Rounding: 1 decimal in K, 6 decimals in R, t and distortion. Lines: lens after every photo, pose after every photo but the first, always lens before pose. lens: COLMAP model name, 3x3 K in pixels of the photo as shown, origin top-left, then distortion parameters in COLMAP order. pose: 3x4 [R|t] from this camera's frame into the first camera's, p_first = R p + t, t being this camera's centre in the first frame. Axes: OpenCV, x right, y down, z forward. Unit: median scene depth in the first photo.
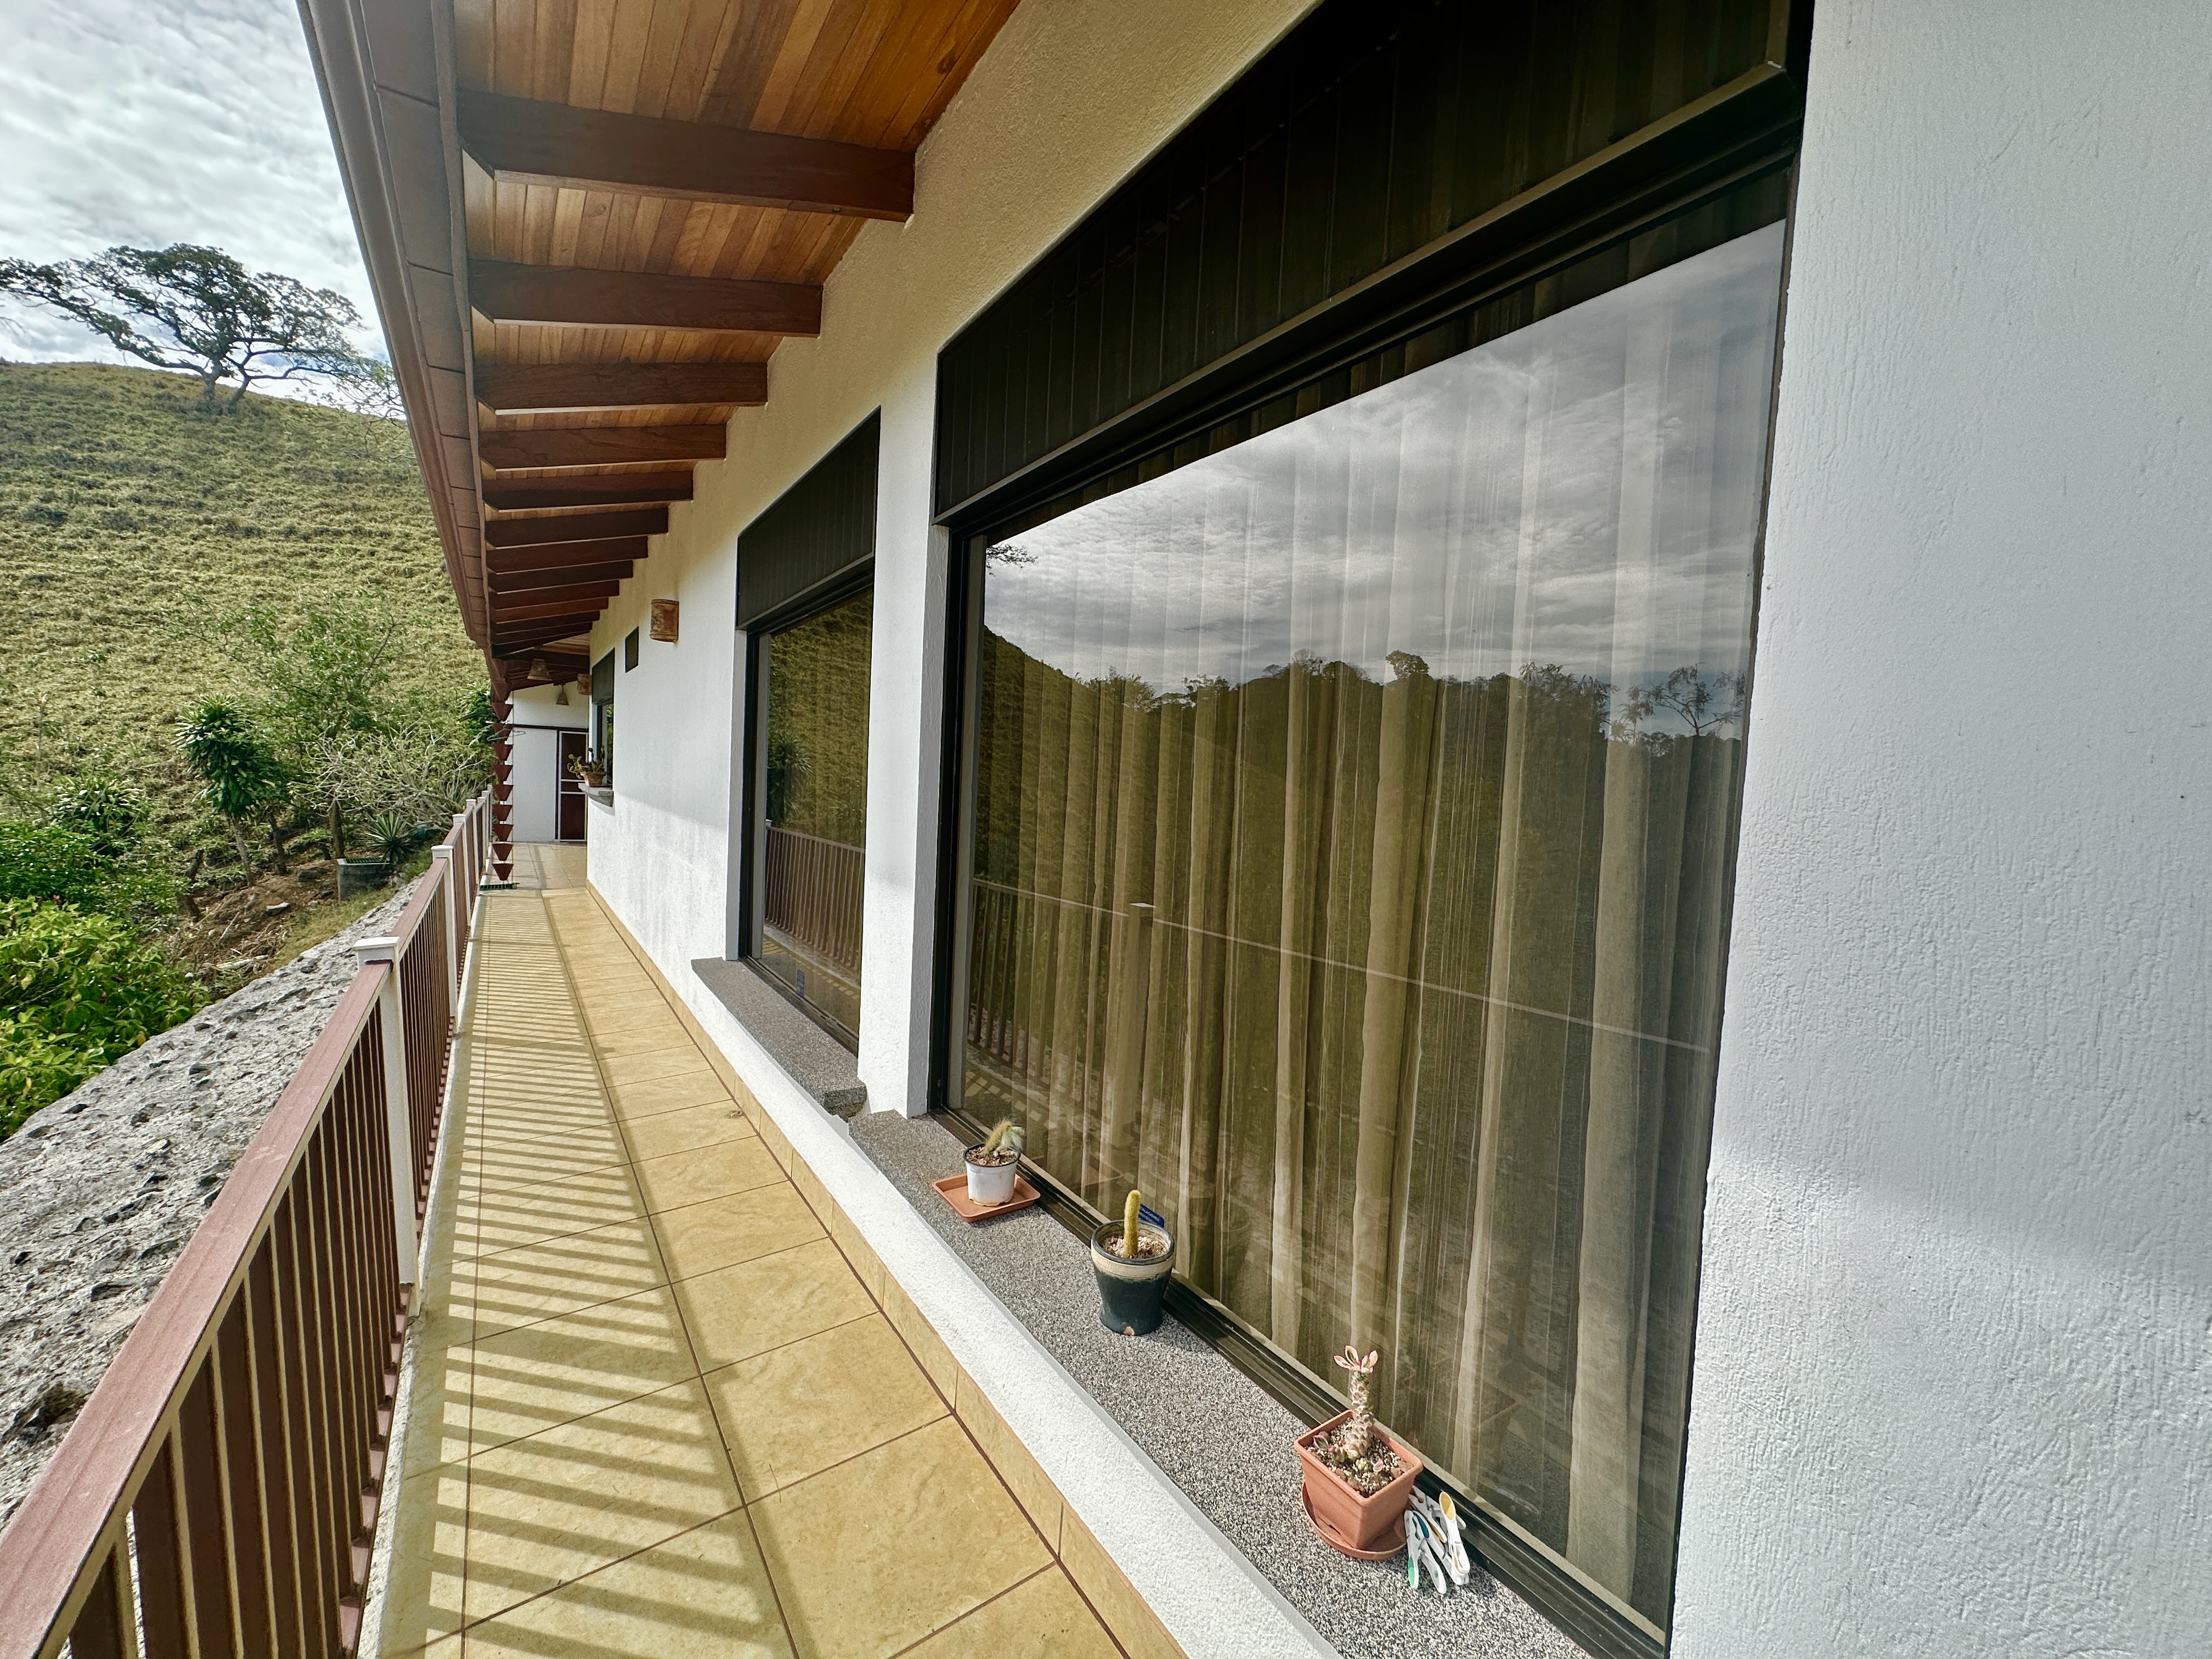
lens RADIAL K [[878.8, 0, 1107.6], [0, 878.8, 830.2], [0, 0, 1]] dist [-0.001273, 0.000023]
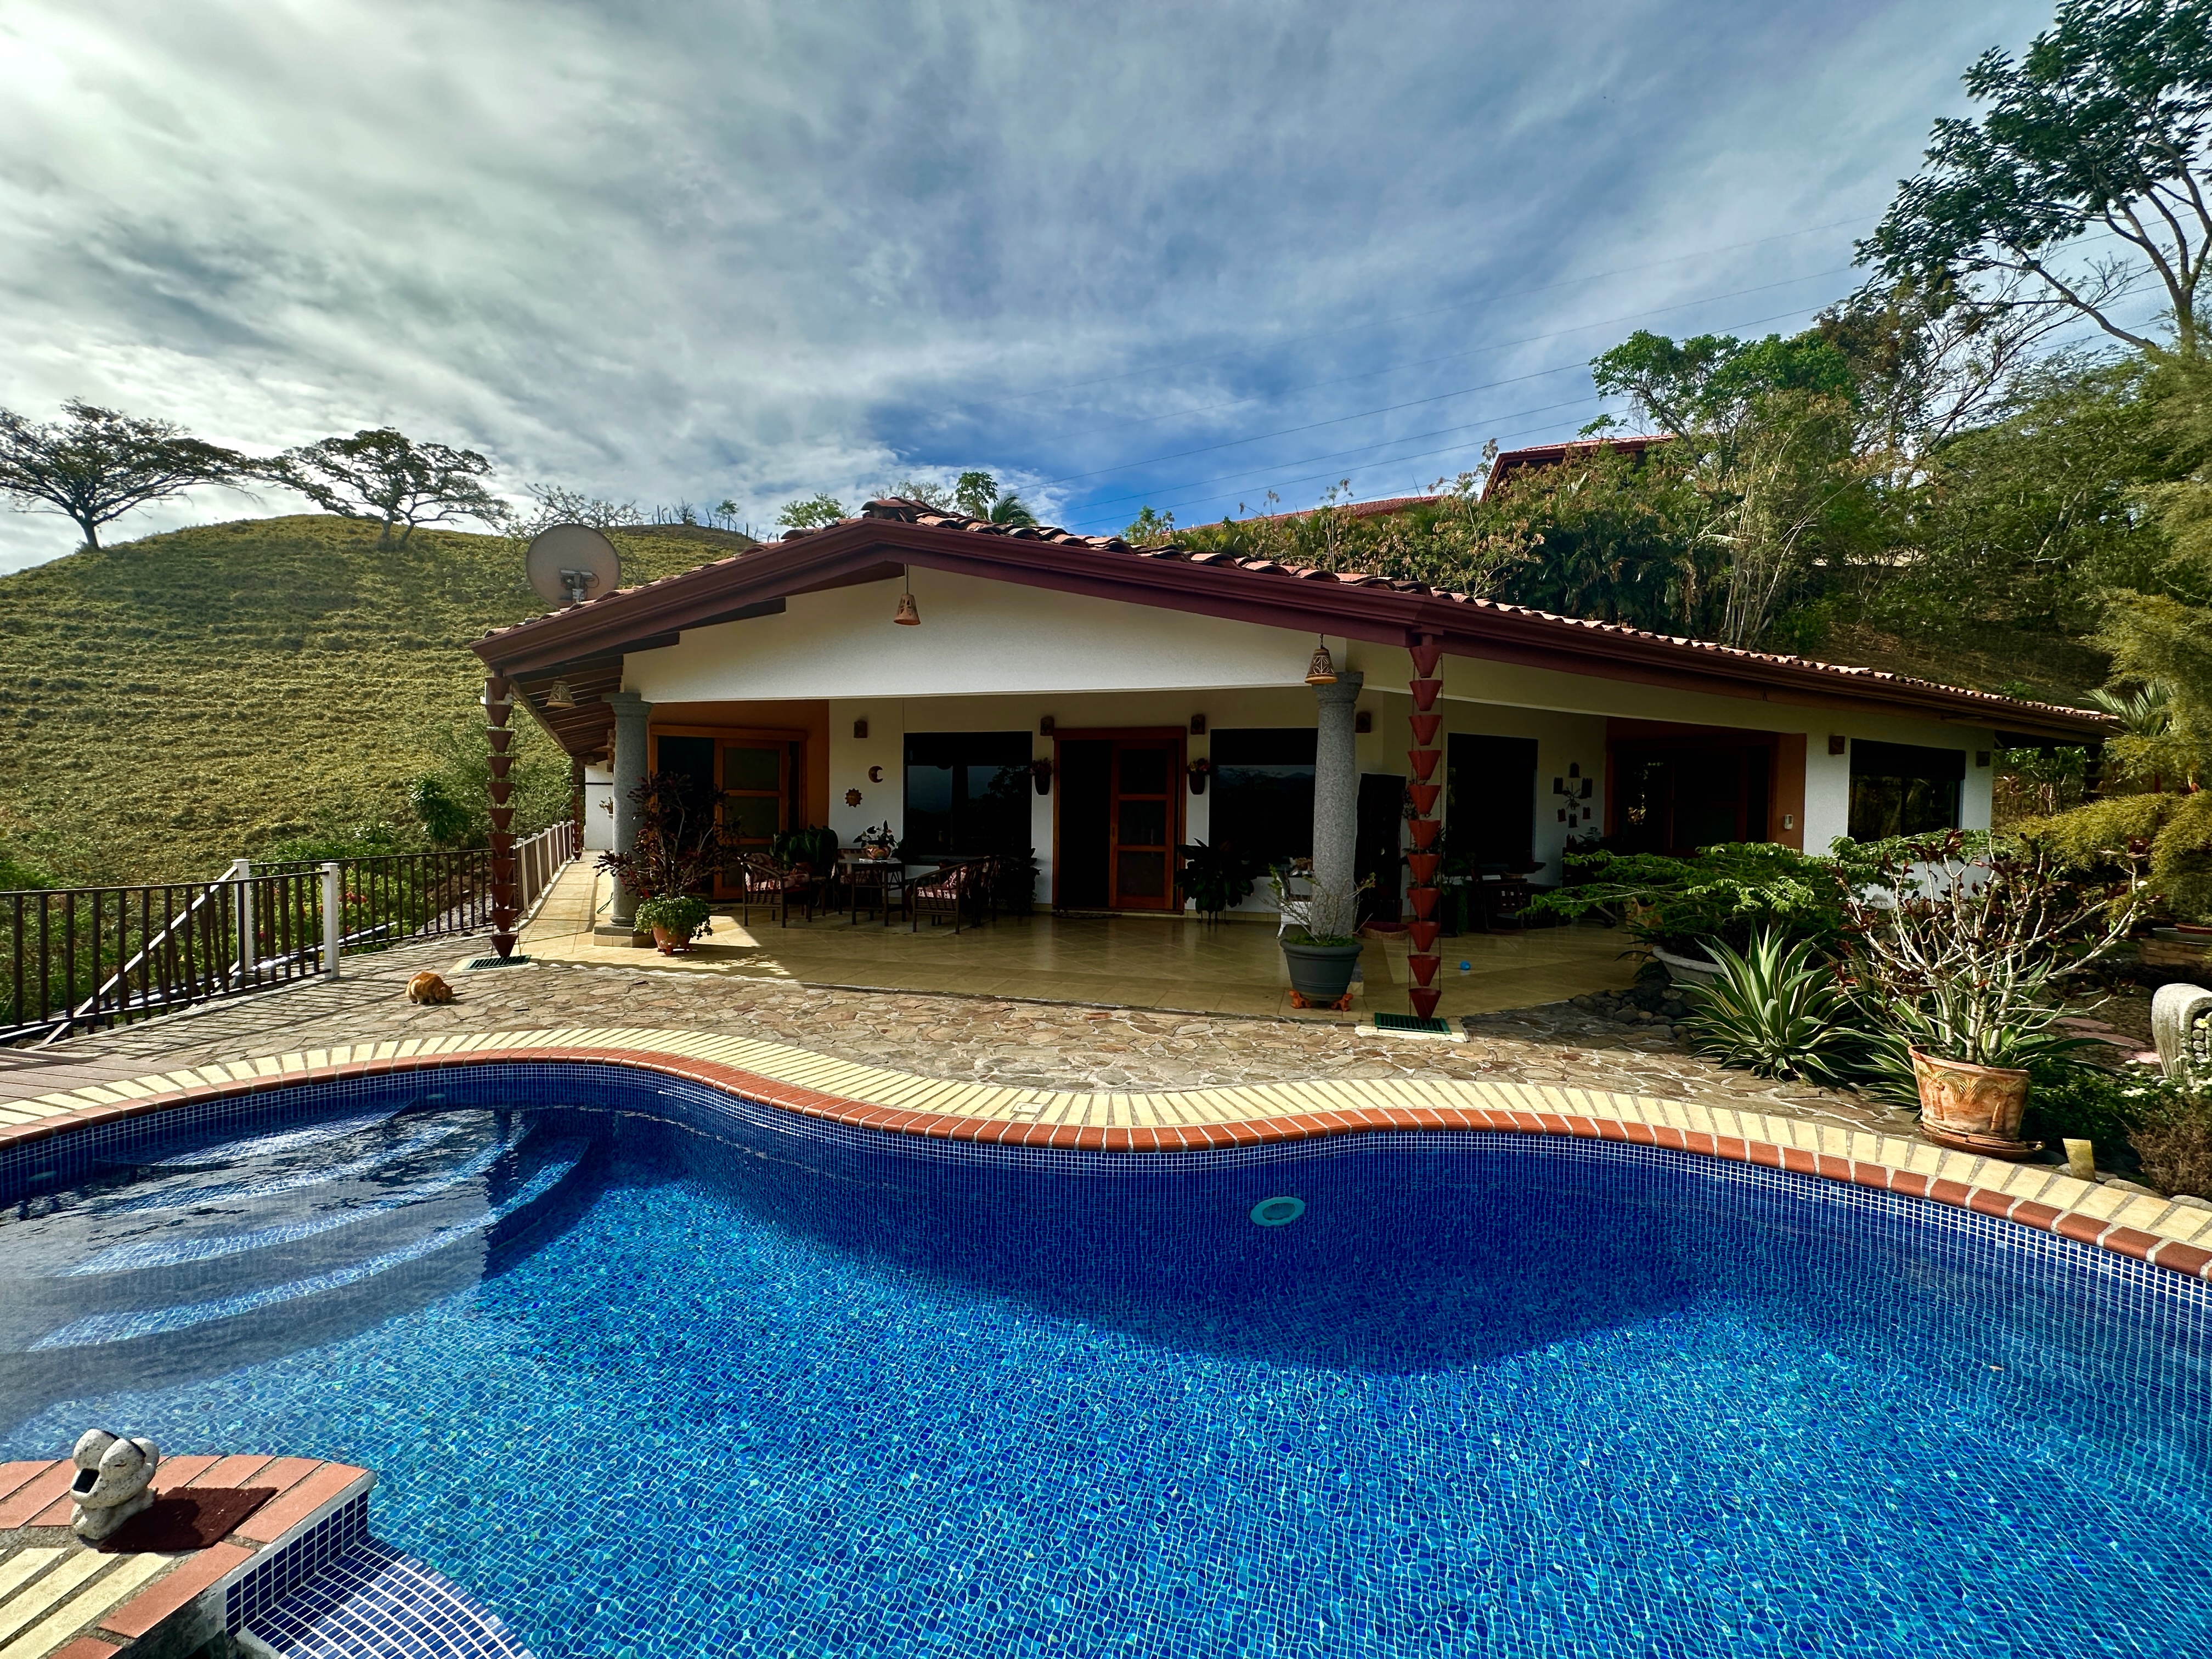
lens RADIAL K [[878.8, 0, 1099.4], [0, 878.8, 831.0], [0, 0, 1]] dist [-0.001273, 0.000023]
pose [[0.994779, -0.034289, -0.096116, 0.170367], [0.031873, 0.999139, -0.026550, 0.018386], [0.096943, 0.023348, 0.995016, -0.218213]]
